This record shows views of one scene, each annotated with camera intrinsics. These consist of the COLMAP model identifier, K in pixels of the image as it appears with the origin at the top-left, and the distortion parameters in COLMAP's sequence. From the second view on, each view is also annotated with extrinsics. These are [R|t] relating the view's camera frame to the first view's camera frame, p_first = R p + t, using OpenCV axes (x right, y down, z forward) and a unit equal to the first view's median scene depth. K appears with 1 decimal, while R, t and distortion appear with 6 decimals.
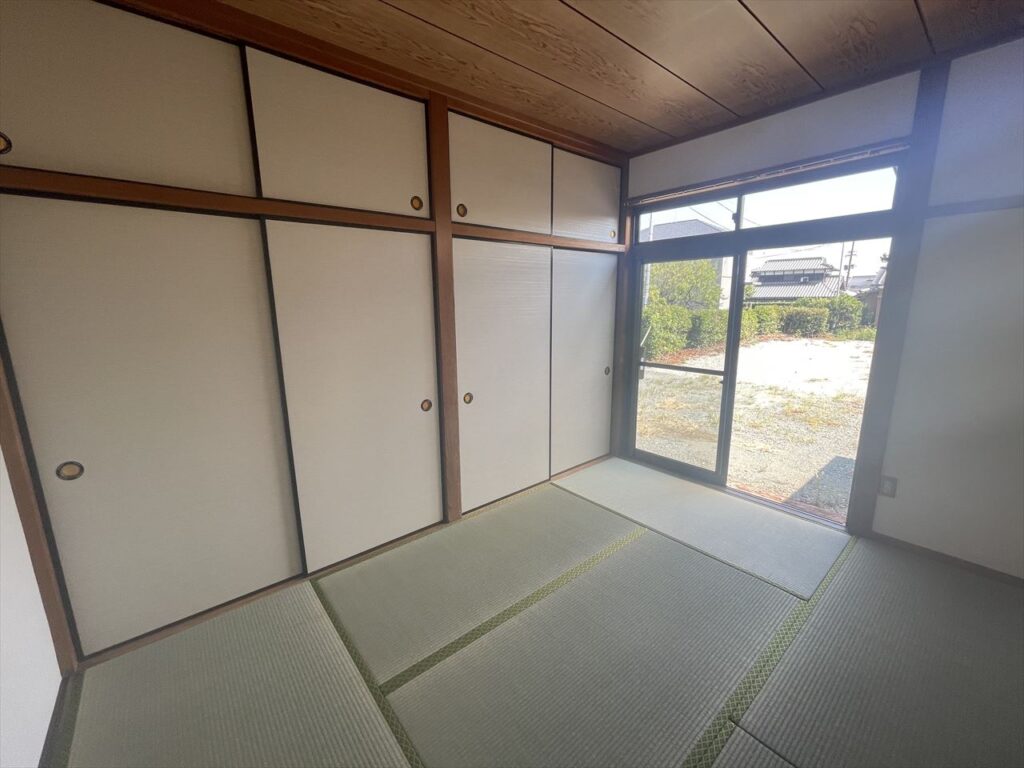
lens RADIAL K [[413.5, 0, 510.3], [0, 413.5, 377.0], [0, 0, 1]] dist [0.001397, 0.000225]
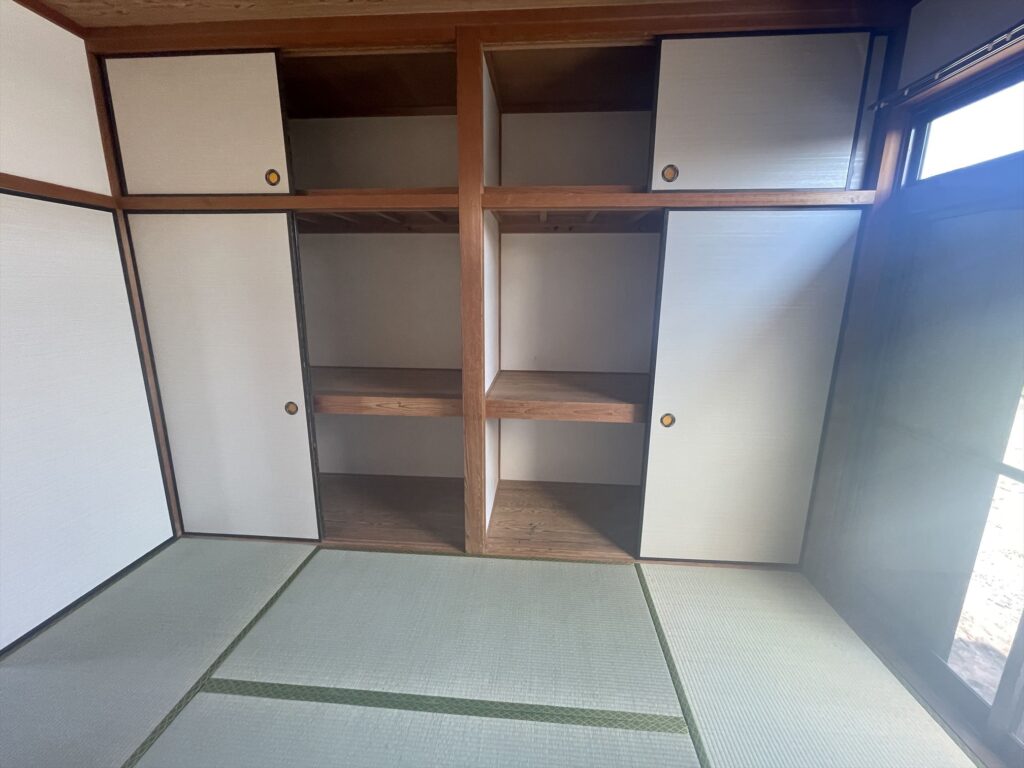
lens RADIAL K [[436.8, 0, 509.3], [0, 436.8, 394.0], [0, 0, 1]] dist [0.003649, -0.000350]
pose [[0.713525, 0.174223, -0.678622, 0.372645], [-0.143956, 0.984379, 0.101361, -0.061014], [0.685681, 0.025368, 0.727460, 0.305337]]
